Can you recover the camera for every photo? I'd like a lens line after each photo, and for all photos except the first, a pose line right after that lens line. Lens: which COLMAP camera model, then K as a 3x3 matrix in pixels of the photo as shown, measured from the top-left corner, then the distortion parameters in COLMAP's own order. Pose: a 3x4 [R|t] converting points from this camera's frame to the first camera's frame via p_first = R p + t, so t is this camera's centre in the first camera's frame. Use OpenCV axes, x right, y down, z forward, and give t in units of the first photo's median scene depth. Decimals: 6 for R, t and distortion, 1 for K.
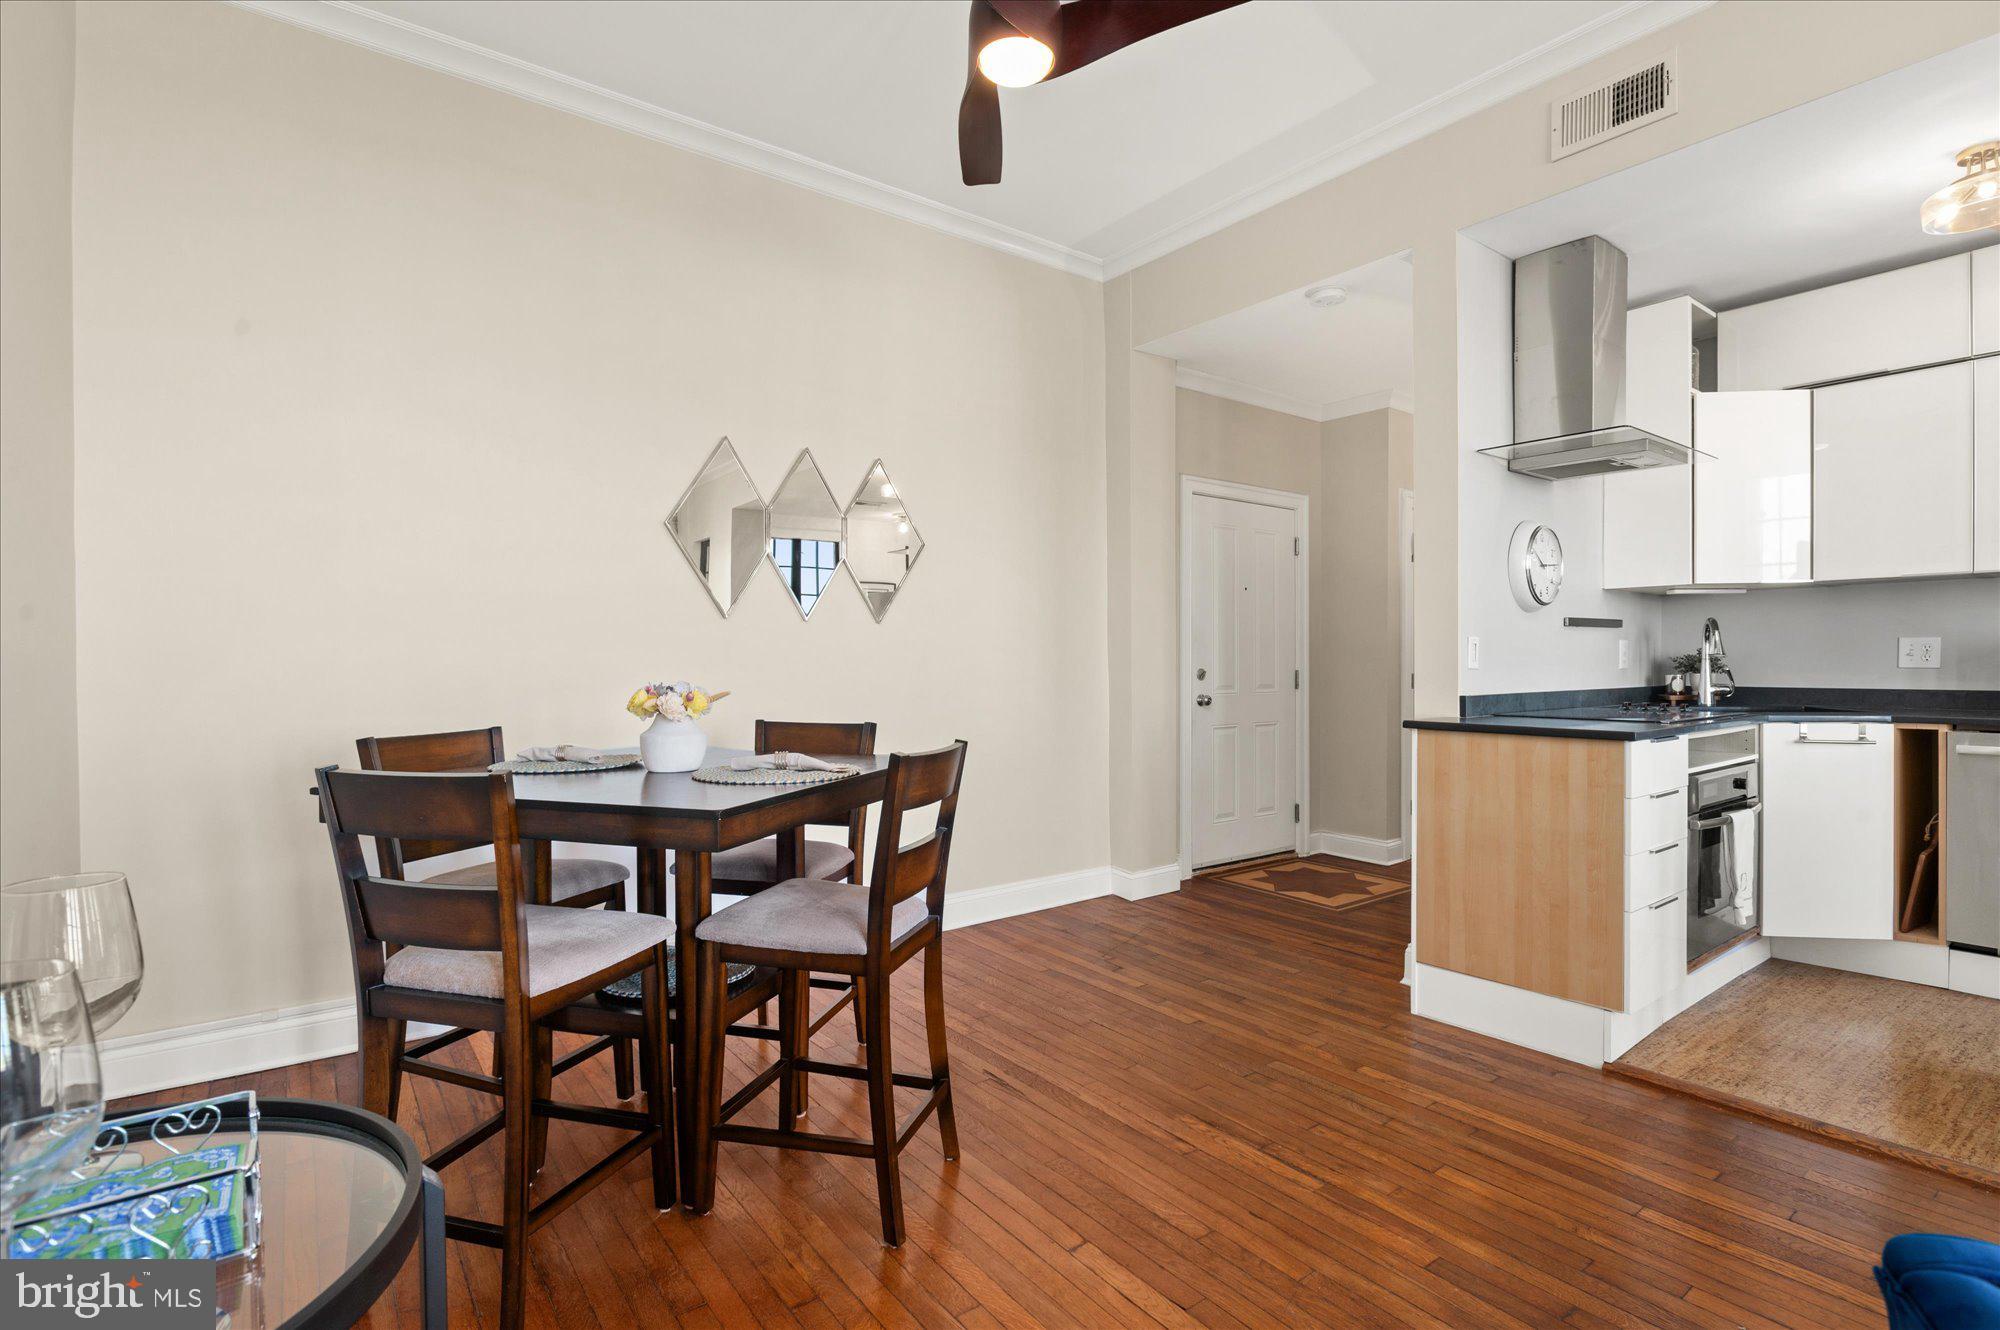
lens RADIAL K [[968.8, 0, 1008.4], [0, 968.8, 667.1], [0, 0, 1]] dist [-0.003160, -0.000458]
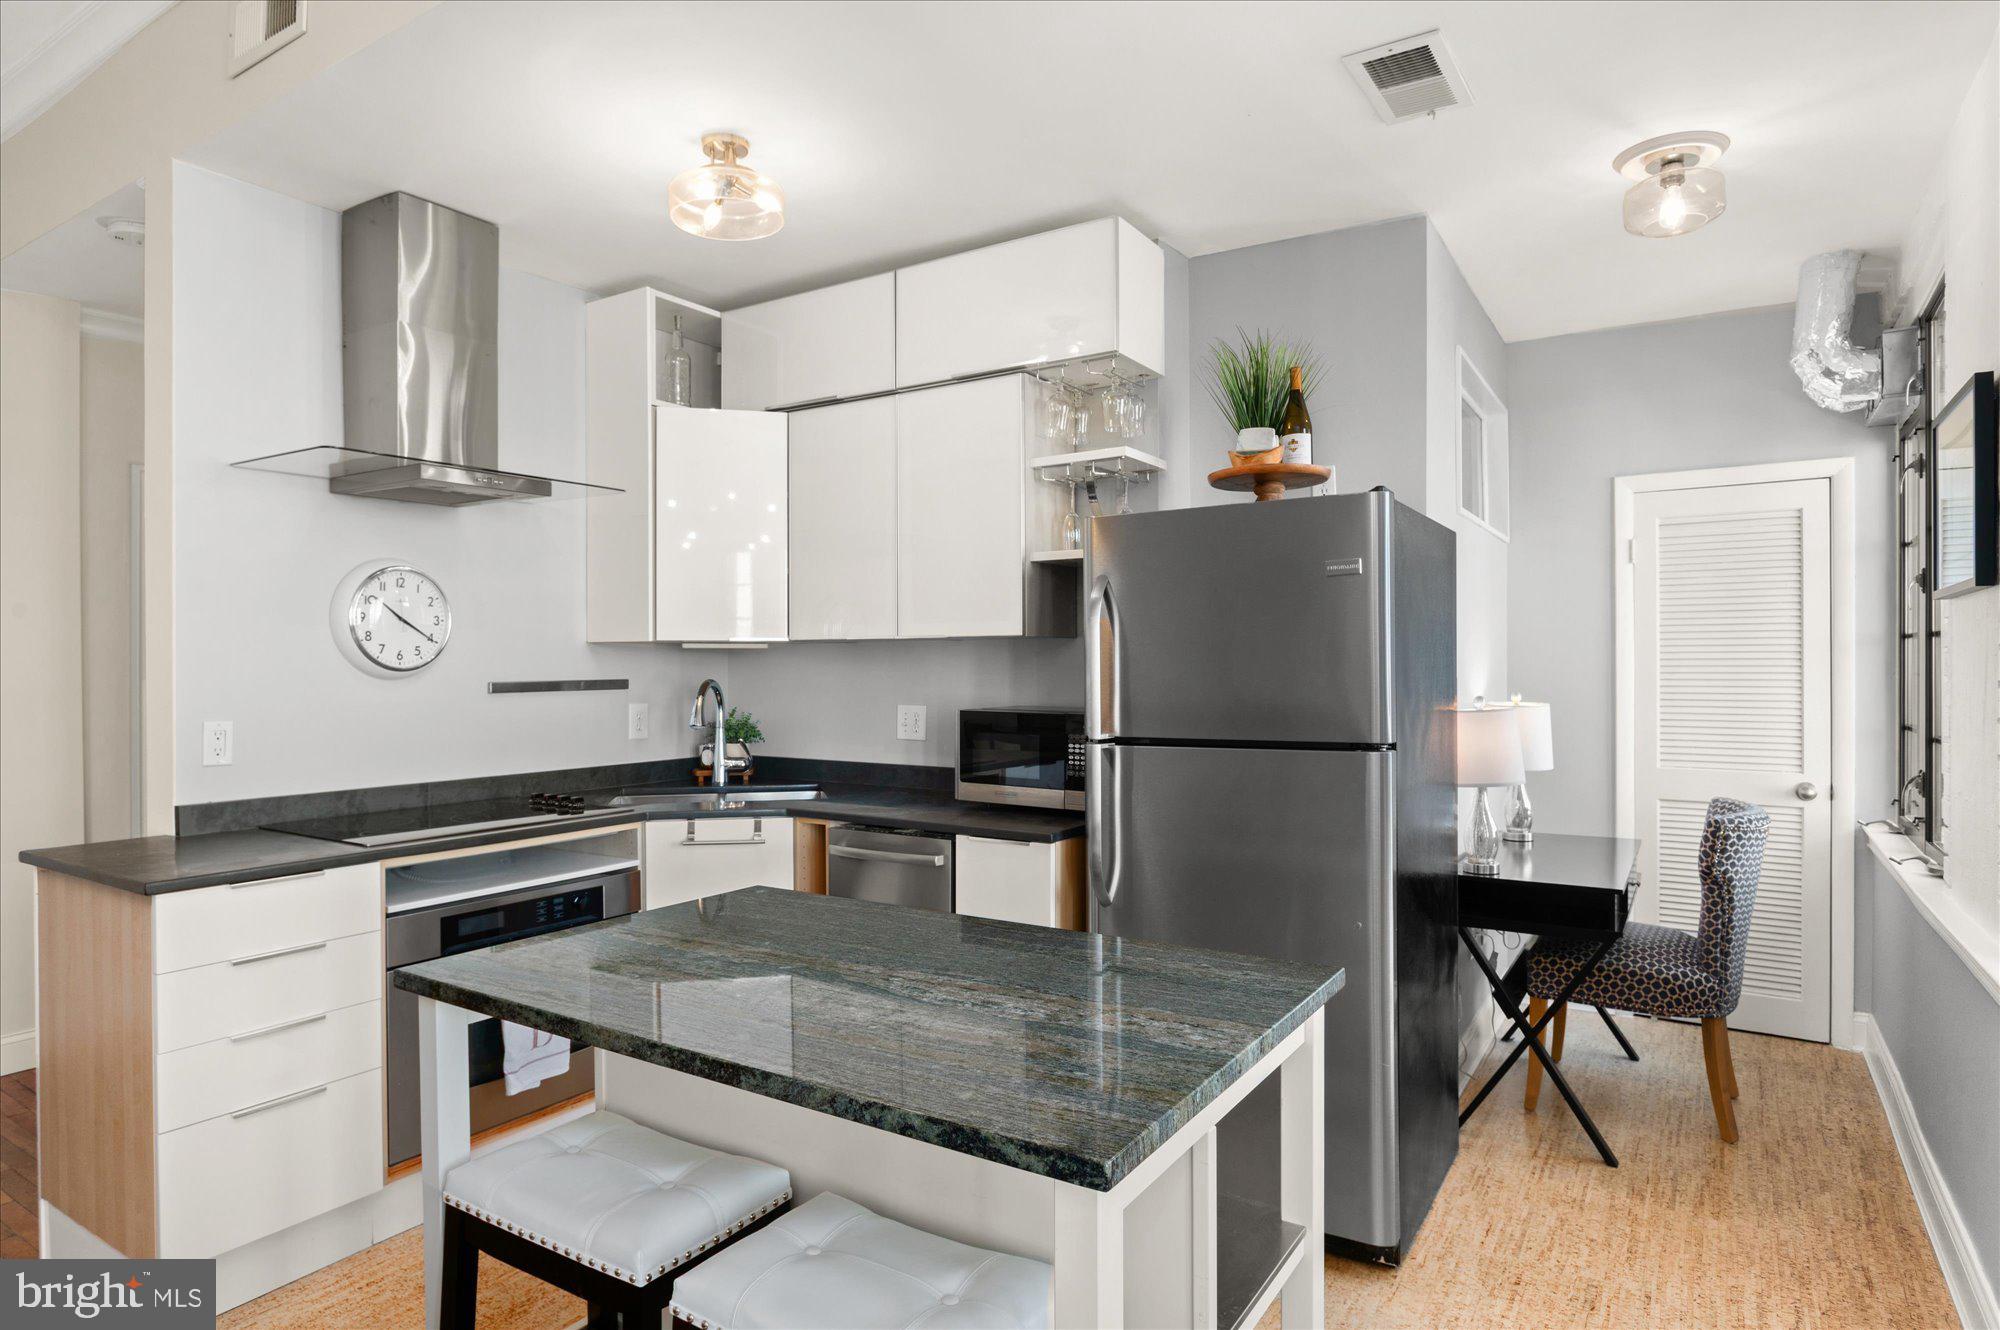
lens RADIAL K [[1122.6, 0, 996.8], [0, 1122.6, 663.4], [0, 0, 1]] dist [-0.024948, 0.008307]
pose [[0.941080, 0.000591, 0.338184, 0.643530], [-0.000852, 0.999999, 0.000624, -0.066505], [-0.338183, -0.000875, 0.941080, 0.015053]]
